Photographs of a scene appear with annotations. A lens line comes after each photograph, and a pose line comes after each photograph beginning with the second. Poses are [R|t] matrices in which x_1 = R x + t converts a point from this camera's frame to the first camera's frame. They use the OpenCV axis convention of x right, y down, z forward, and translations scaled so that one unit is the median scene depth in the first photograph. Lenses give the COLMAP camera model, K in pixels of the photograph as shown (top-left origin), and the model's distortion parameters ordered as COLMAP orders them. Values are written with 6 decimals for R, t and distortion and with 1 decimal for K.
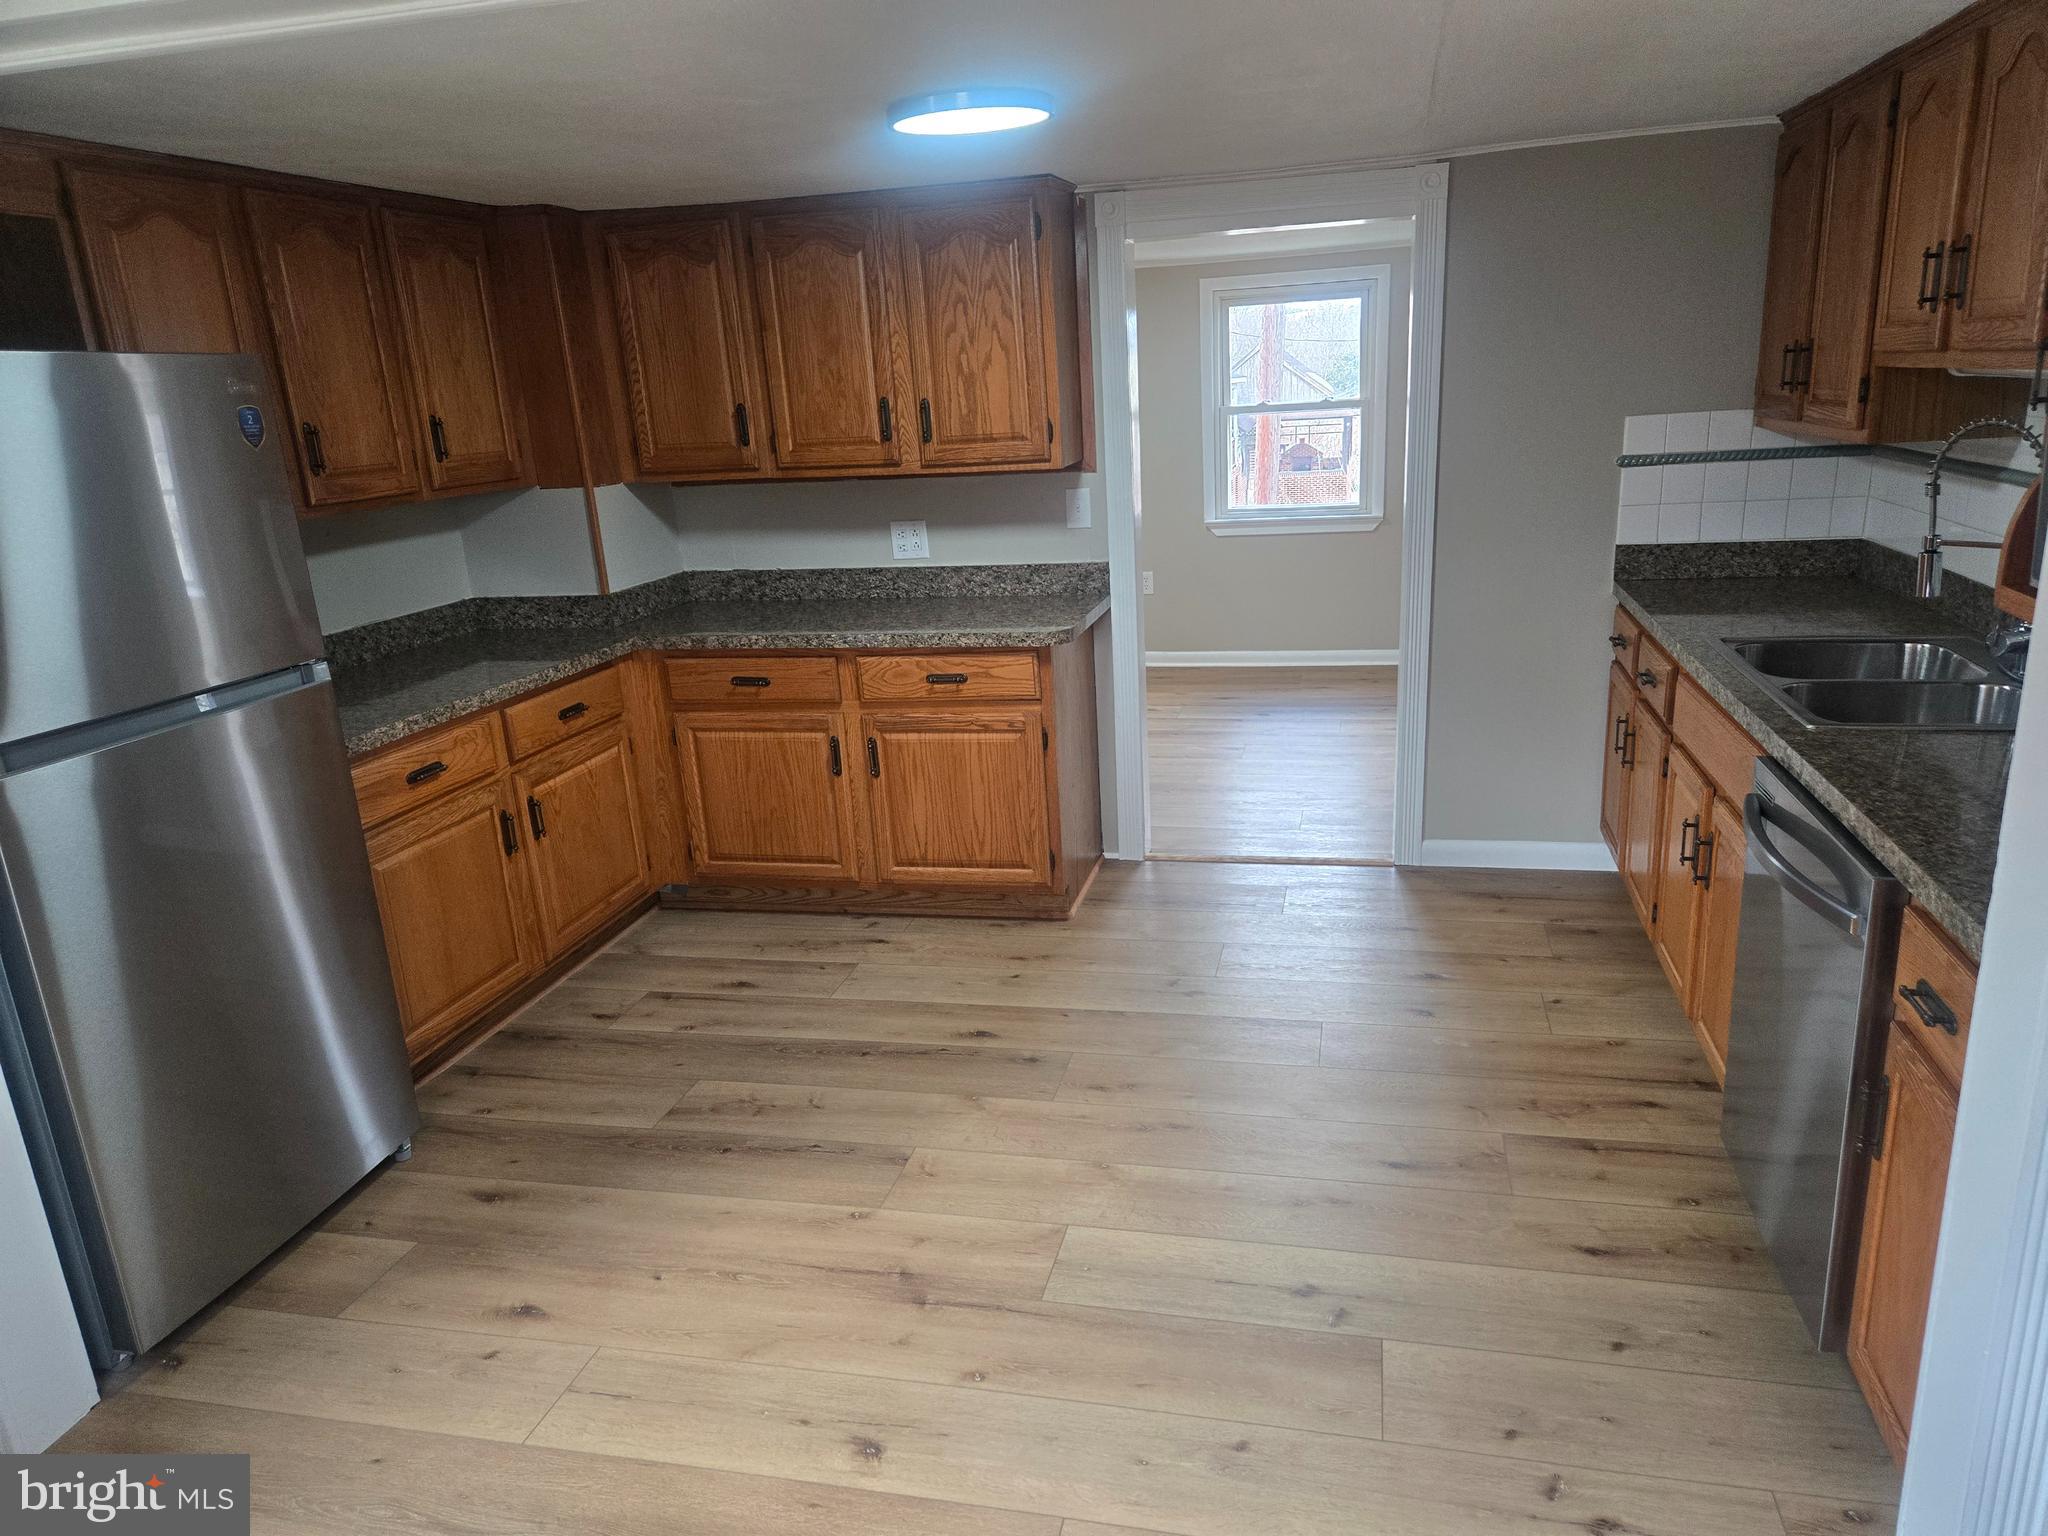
lens RADIAL K [[1384.3, 0, 1034.7], [0, 1384.3, 782.2], [0, 0, 1]] dist [0.061604, -0.041009]
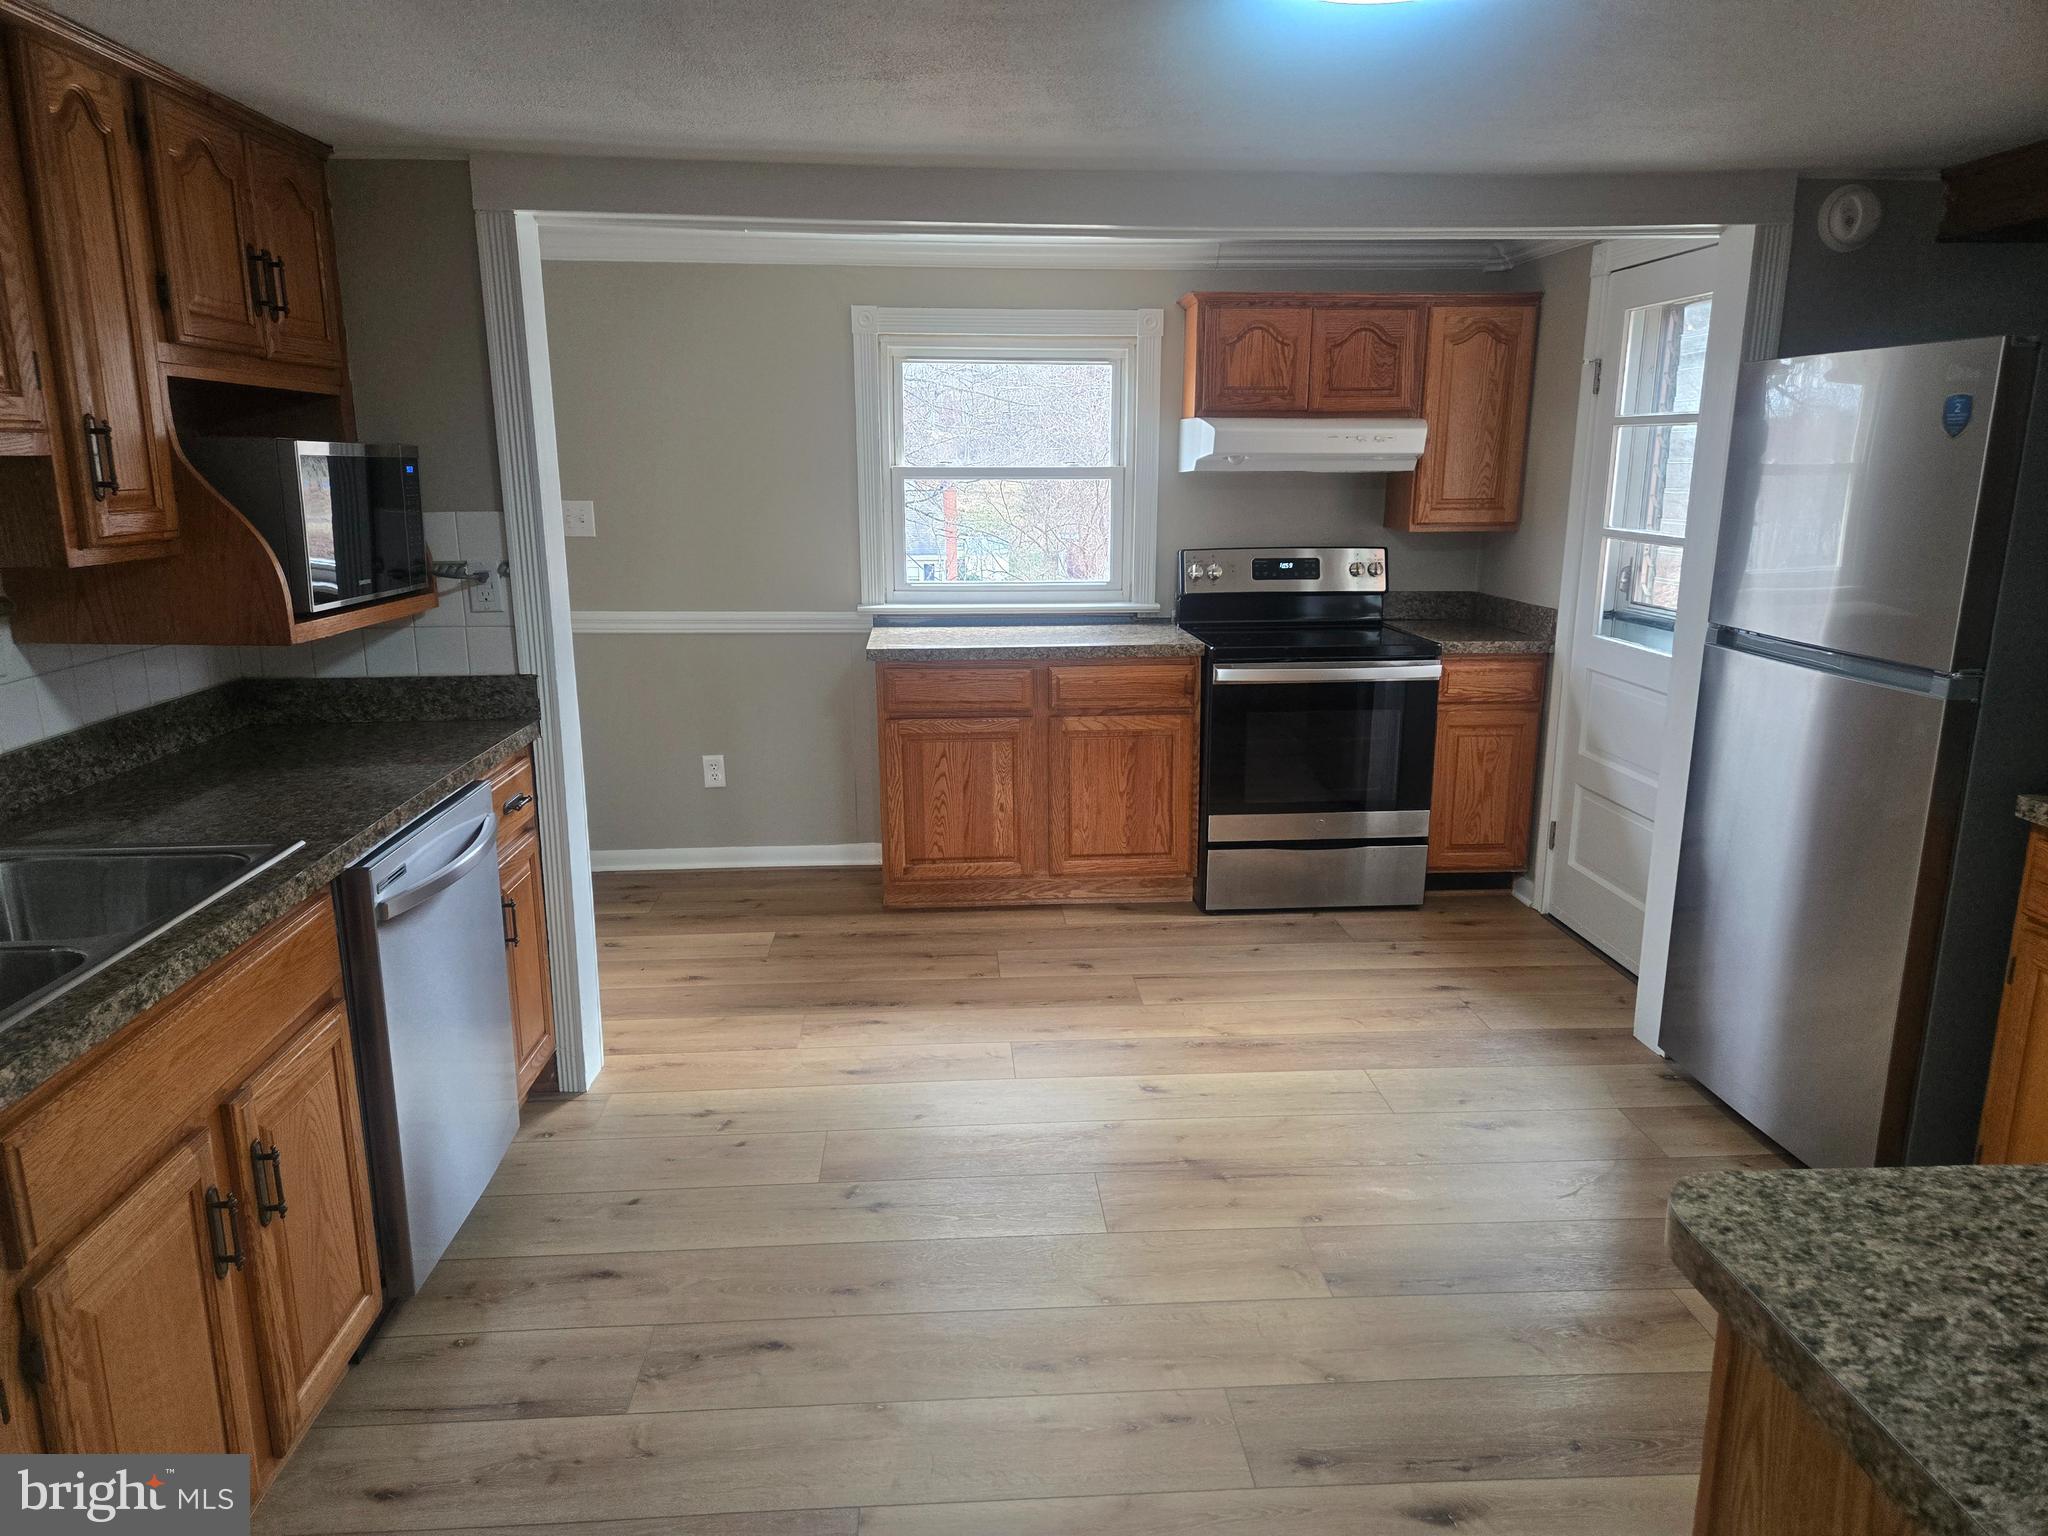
lens RADIAL K [[1384.3, 0, 1024.2], [0, 1384.3, 771.5], [0, 0, 1]] dist [0.061604, -0.041009]
pose [[-0.954422, 0.120615, -0.273002, 0.214432], [-0.030735, 0.870120, 0.491880, -0.319374], [0.296873, 0.477852, -0.826755, 1.113849]]
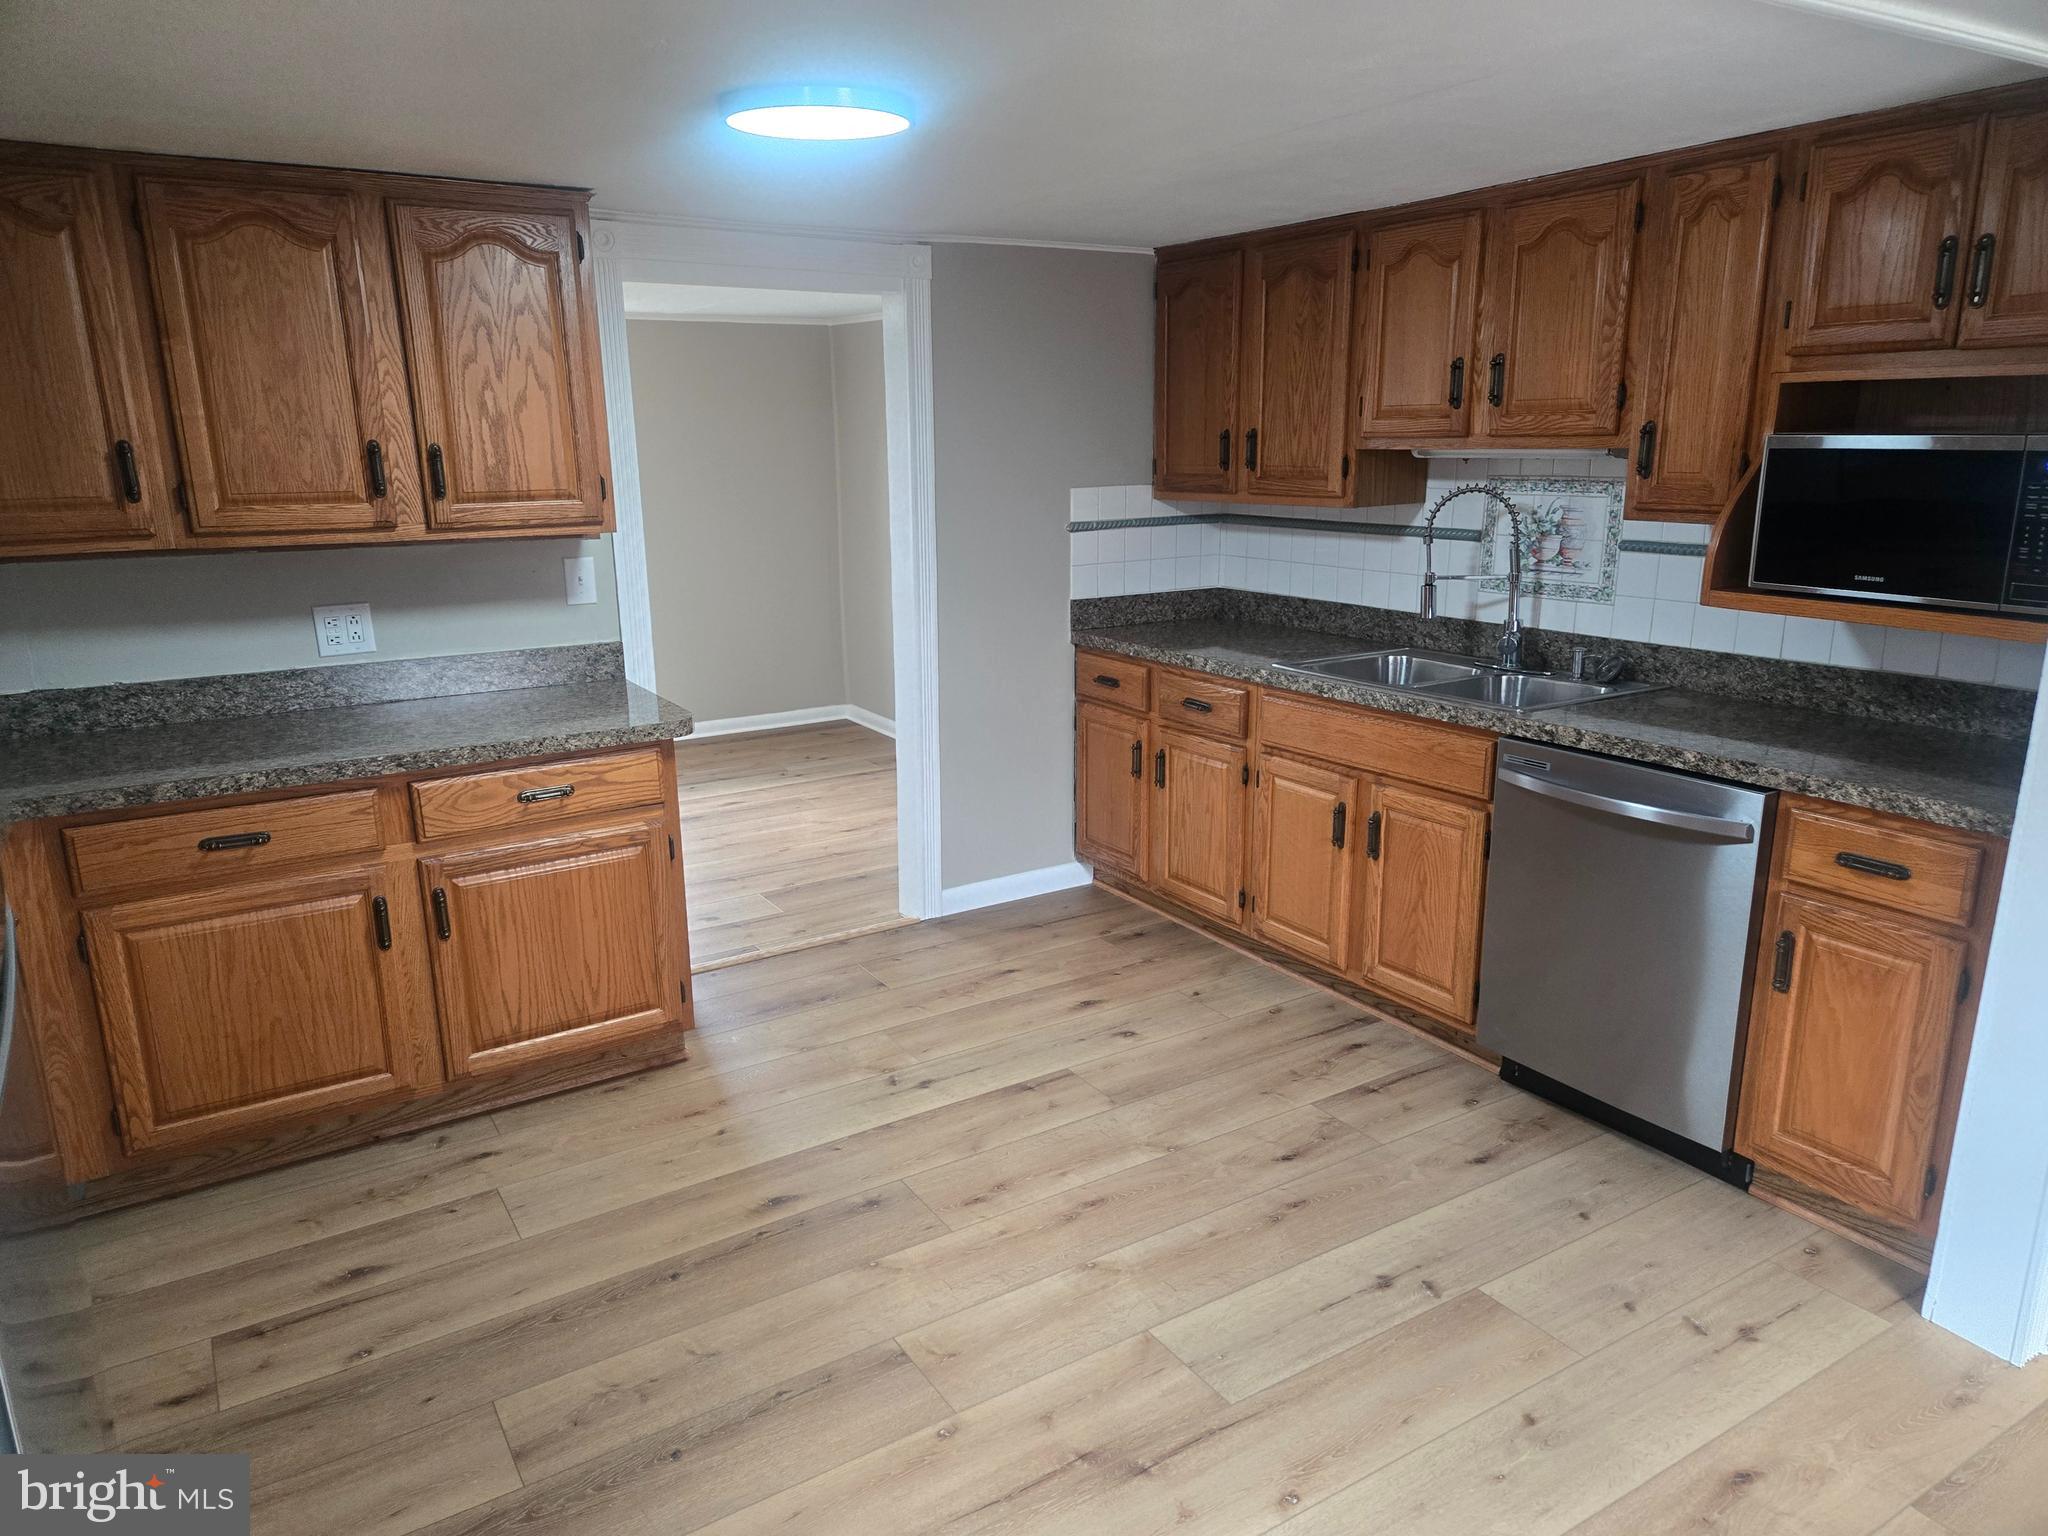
lens RADIAL K [[1384.3, 0, 1030.5], [0, 1384.3, 778.6], [0, 0, 1]] dist [0.061604, -0.041009]
pose [[0.696246, -0.129653, 0.705997, -0.423583], [0.175058, 0.984524, 0.008162, -0.040821], [-0.696129, 0.117908, 0.708168, 0.239511]]
